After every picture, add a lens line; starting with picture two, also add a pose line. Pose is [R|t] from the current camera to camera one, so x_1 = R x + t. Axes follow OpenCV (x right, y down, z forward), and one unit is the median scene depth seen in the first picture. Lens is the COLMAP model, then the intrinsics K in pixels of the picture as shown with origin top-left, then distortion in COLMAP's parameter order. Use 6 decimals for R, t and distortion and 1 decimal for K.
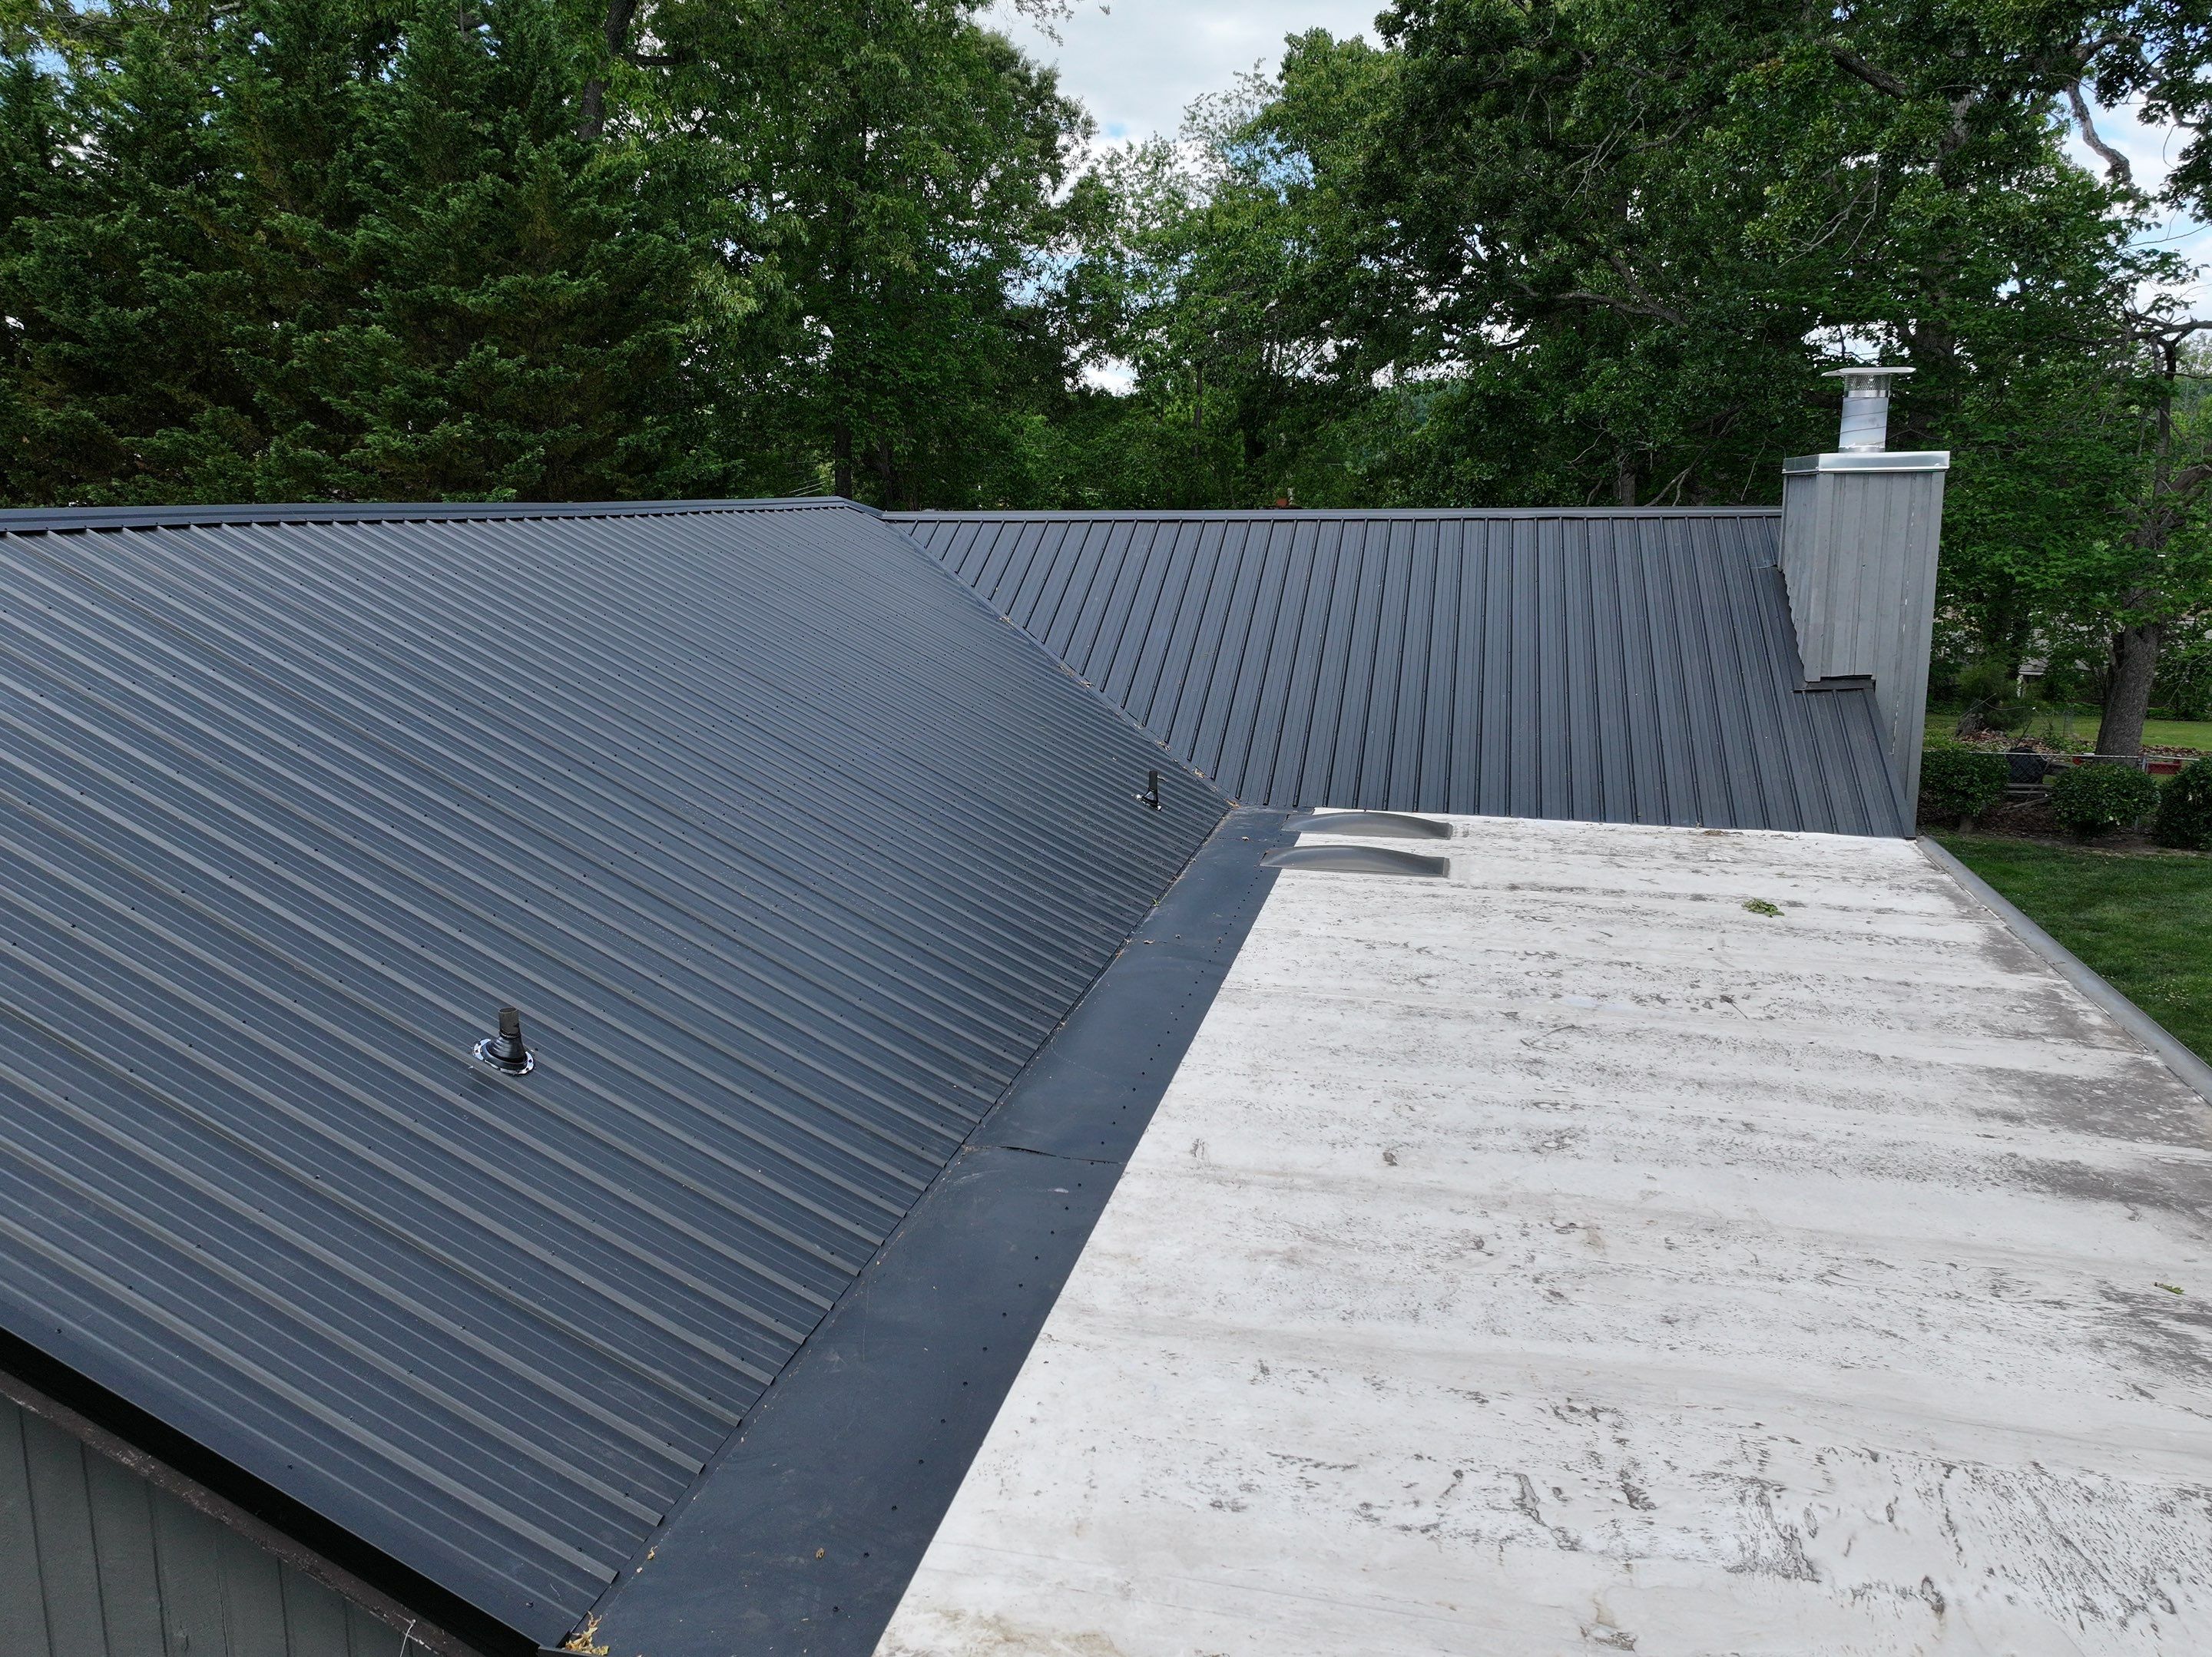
lens RADIAL K [[1763.4, 0, 1105.6], [0, 1763.4, 826.5], [0, 0, 1]] dist [-0.000506, 0.013632]
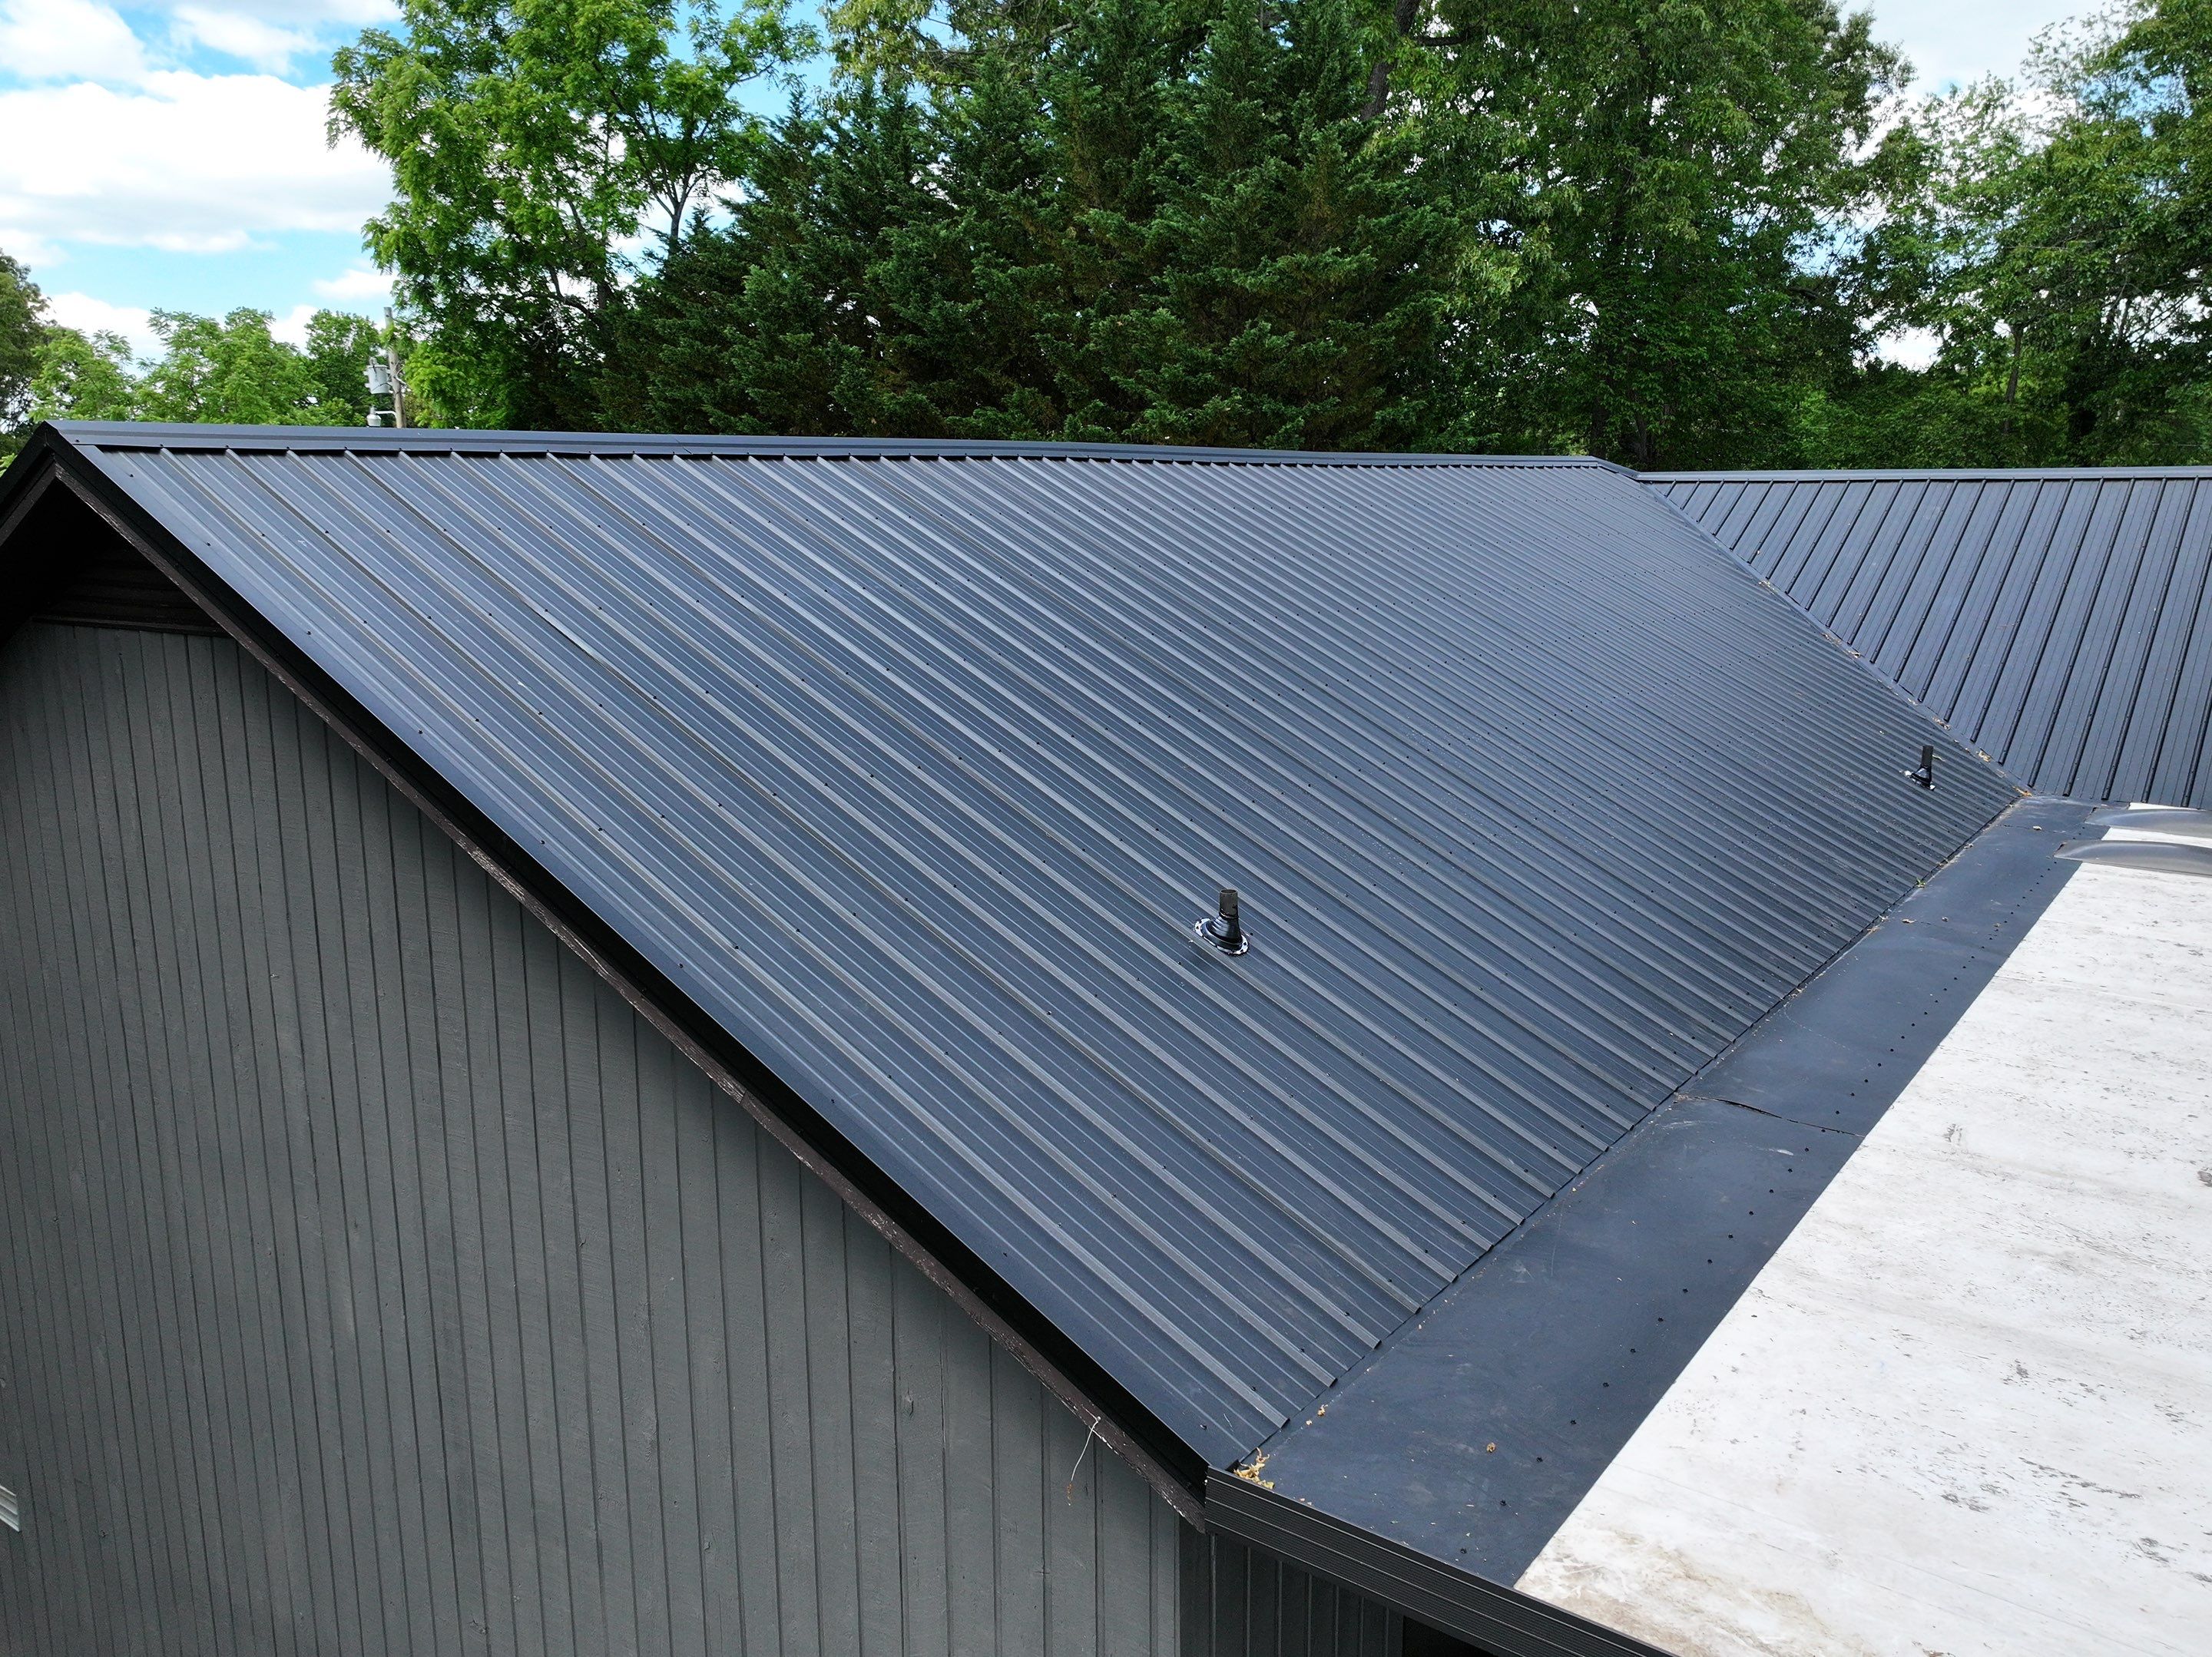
lens RADIAL K [[1763.4, 0, 1099.7], [0, 1763.4, 822.7], [0, 0, 1]] dist [-0.000506, 0.013632]
pose [[0.915439, 0.079183, -0.394590, -0.001896], [-0.077723, 0.996780, 0.019710, 0.030496], [0.394880, 0.012626, 0.918646, 0.011987]]
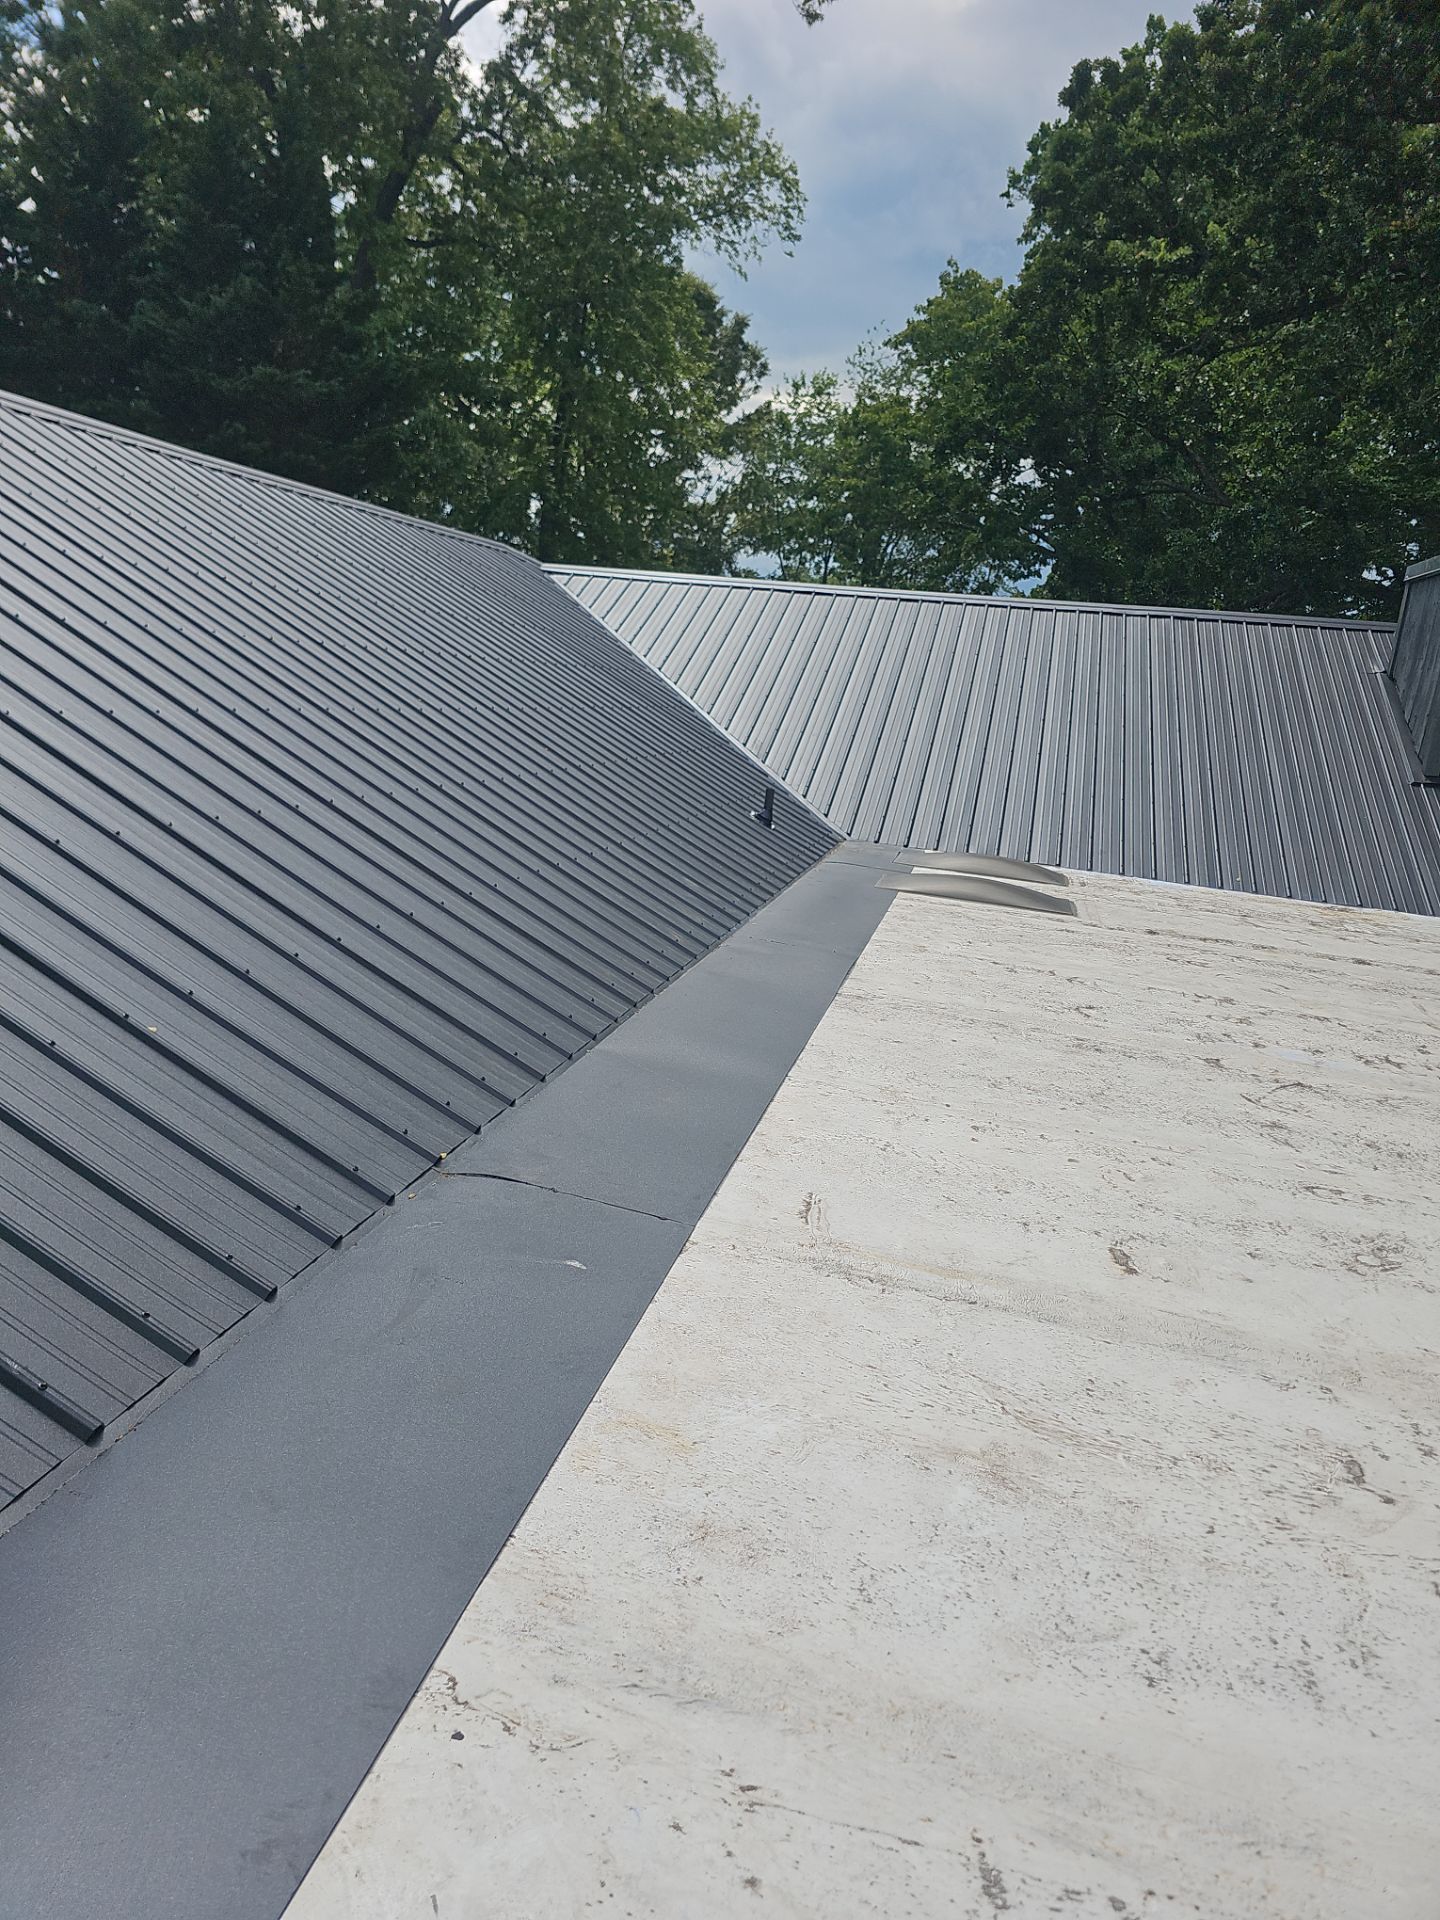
lens RADIAL K [[1274.1, 0, 726.2], [0, 1274.1, 964.4], [0, 0, 1]] dist [0.043027, -0.000264]
pose [[0.994778, 0.101644, 0.009269, 0.006419], [-0.101907, 0.994188, 0.034709, 0.058910], [-0.005687, -0.035472, 0.999354, 0.388751]]
